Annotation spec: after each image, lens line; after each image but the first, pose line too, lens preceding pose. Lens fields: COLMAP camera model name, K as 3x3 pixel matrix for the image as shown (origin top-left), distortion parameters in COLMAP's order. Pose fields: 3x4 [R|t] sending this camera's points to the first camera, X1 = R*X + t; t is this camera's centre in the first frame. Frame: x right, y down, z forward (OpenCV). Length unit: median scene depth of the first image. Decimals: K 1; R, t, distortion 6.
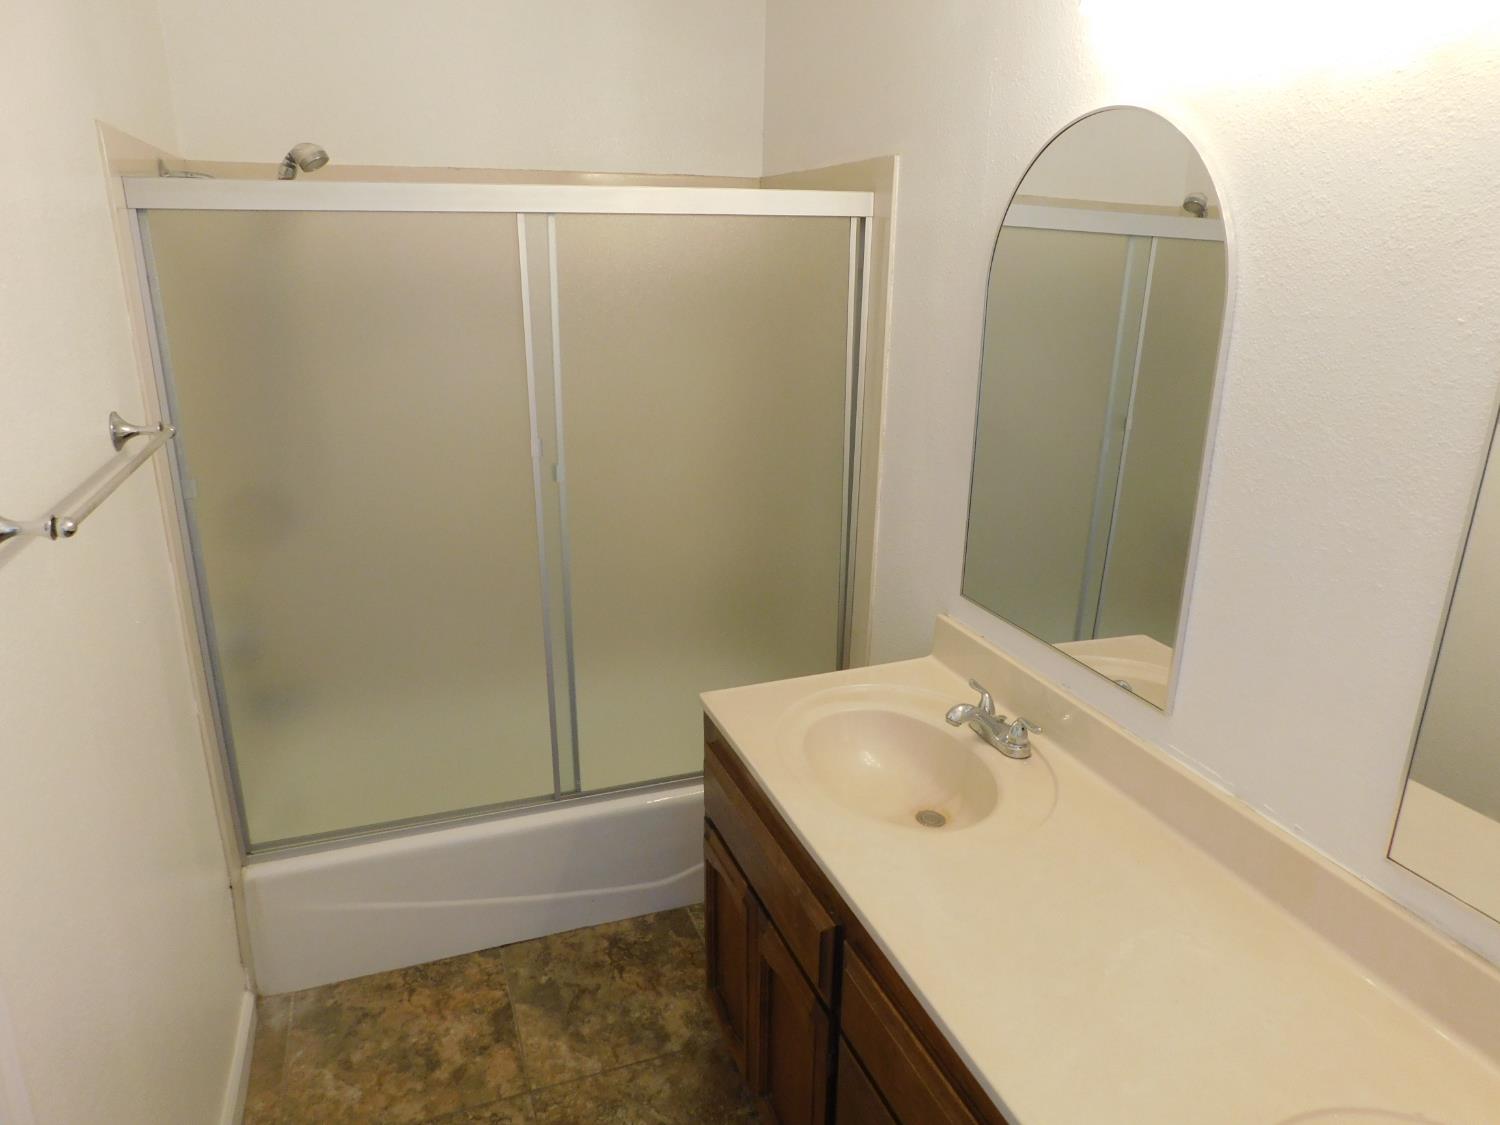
lens RADIAL K [[992.7, 0, 749.9], [0, 992.7, 559.5], [0, 0, 1]] dist [-0.064527, 0.054705]
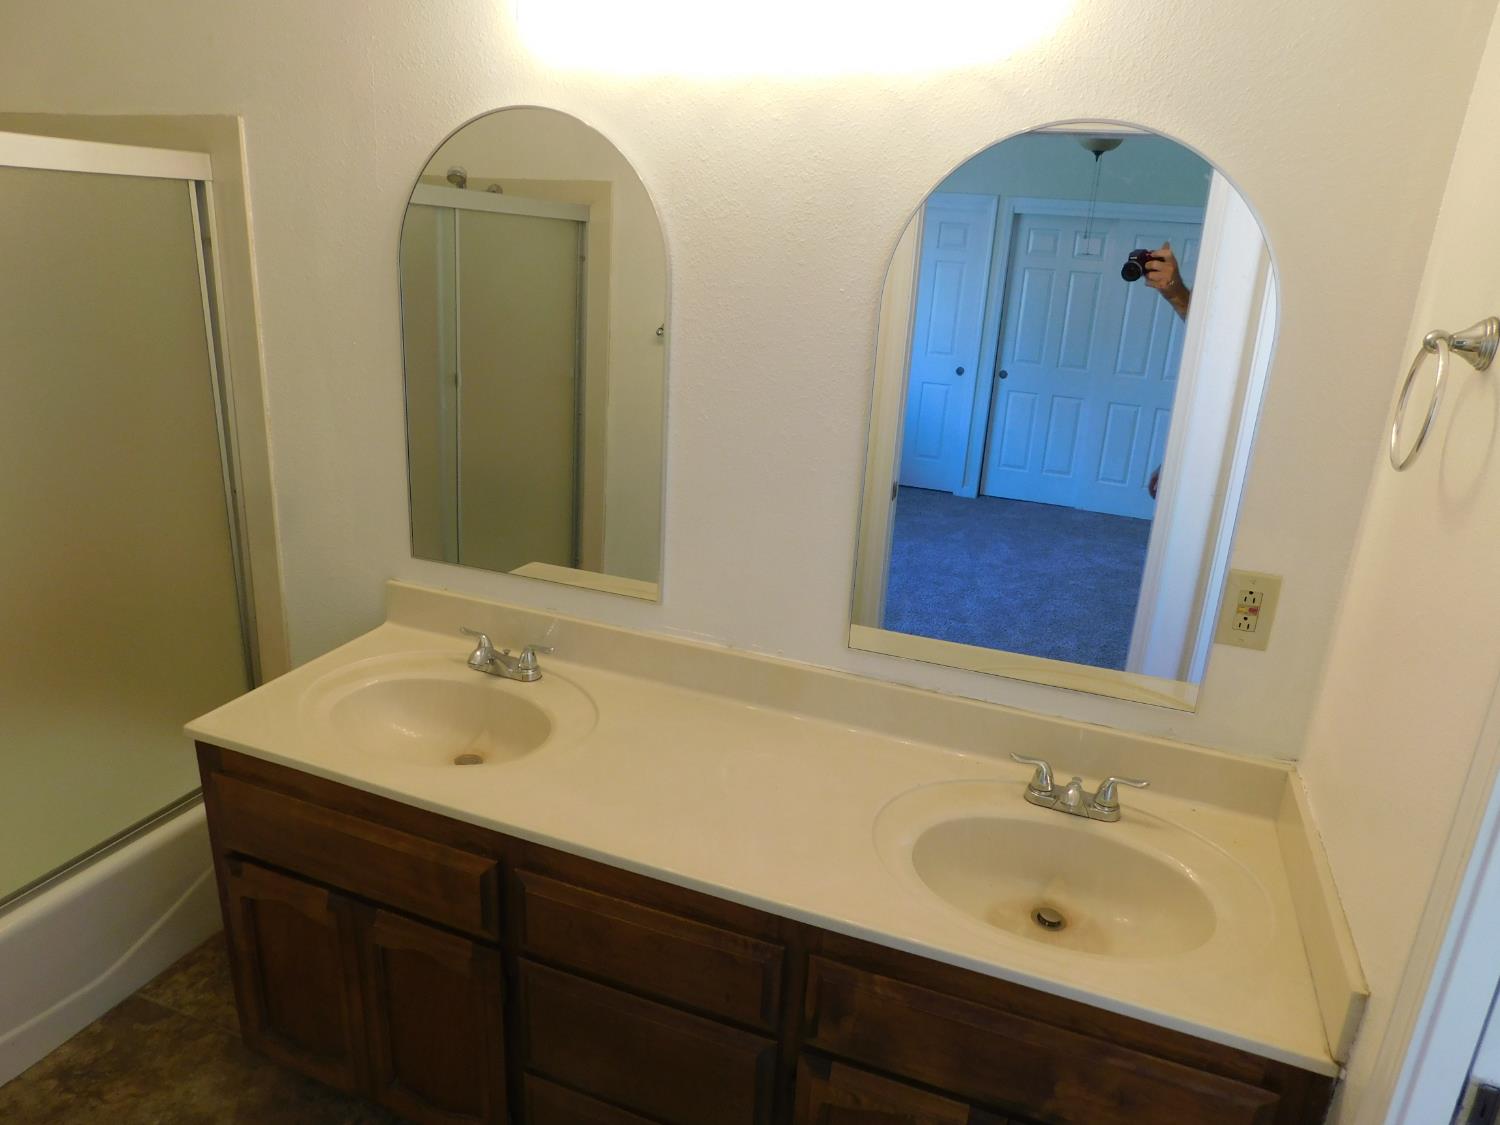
lens RADIAL K [[992.7, 0, 749.2], [0, 992.7, 559.6], [0, 0, 1]] dist [-0.064527, 0.054705]
pose [[0.668752, -0.214055, 0.712005, -0.305739], [0.181879, 0.975662, 0.122489, -0.025470], [-0.720896, 0.047584, 0.691408, 0.024754]]
